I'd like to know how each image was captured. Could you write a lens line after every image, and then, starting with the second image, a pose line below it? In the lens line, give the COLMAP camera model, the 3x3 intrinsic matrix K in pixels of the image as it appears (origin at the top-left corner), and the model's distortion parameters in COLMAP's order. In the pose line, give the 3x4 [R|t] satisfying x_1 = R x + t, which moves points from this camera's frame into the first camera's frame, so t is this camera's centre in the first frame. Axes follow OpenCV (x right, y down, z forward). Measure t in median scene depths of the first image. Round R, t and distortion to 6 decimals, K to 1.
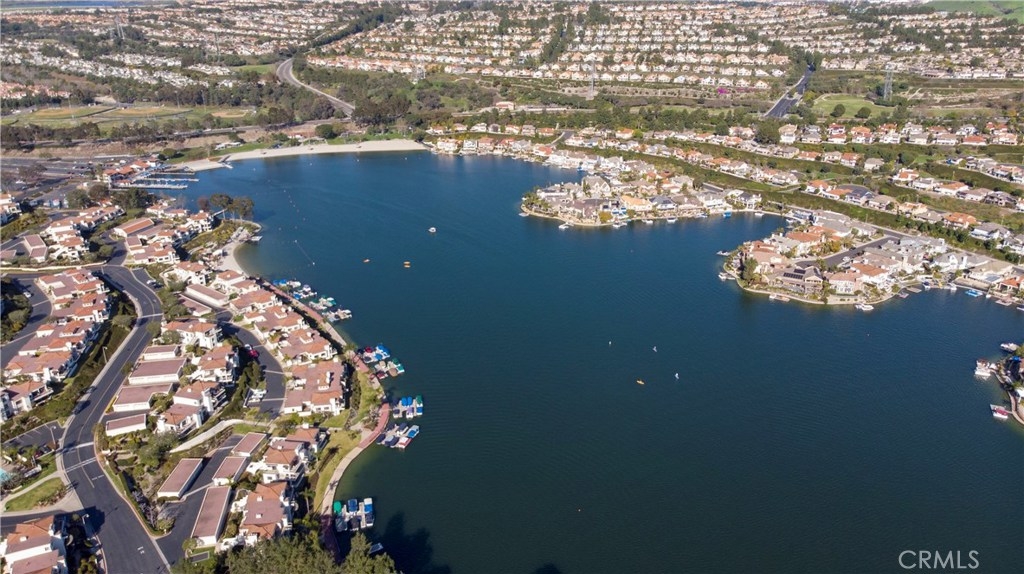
lens RADIAL K [[745.8, 0, 507.6], [0, 745.8, 288.3], [0, 0, 1]] dist [-0.006015, 0.071676]
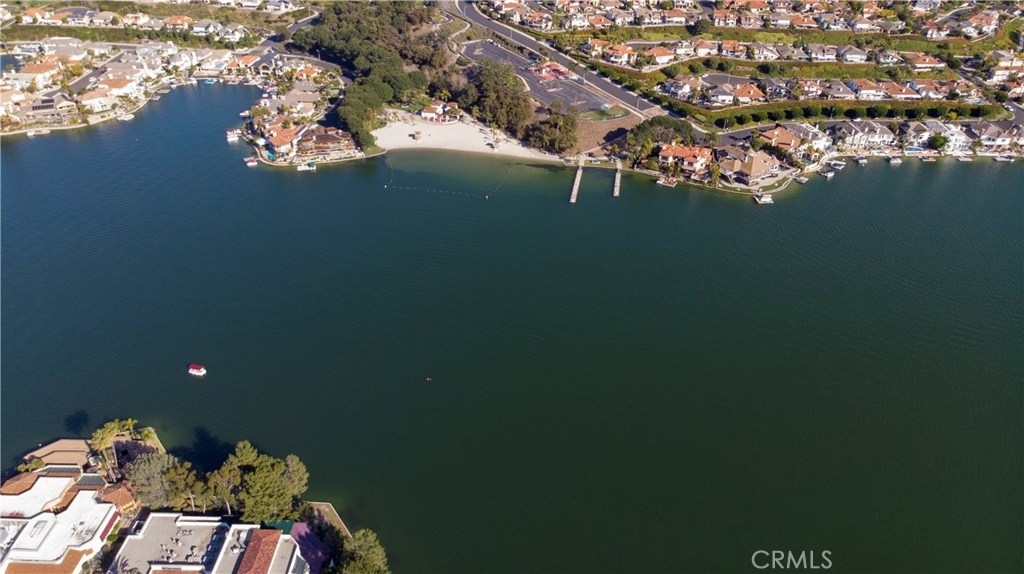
lens RADIAL K [[745.8, 0, 507.6], [0, 745.8, 288.3], [0, 0, 1]] dist [-0.006015, 0.071676]
pose [[0.606042, -0.434599, 0.666211, -0.008277], [0.290107, 0.900619, 0.323609, 0.044158], [-0.740643, -0.002848, 0.671893, -0.095341]]
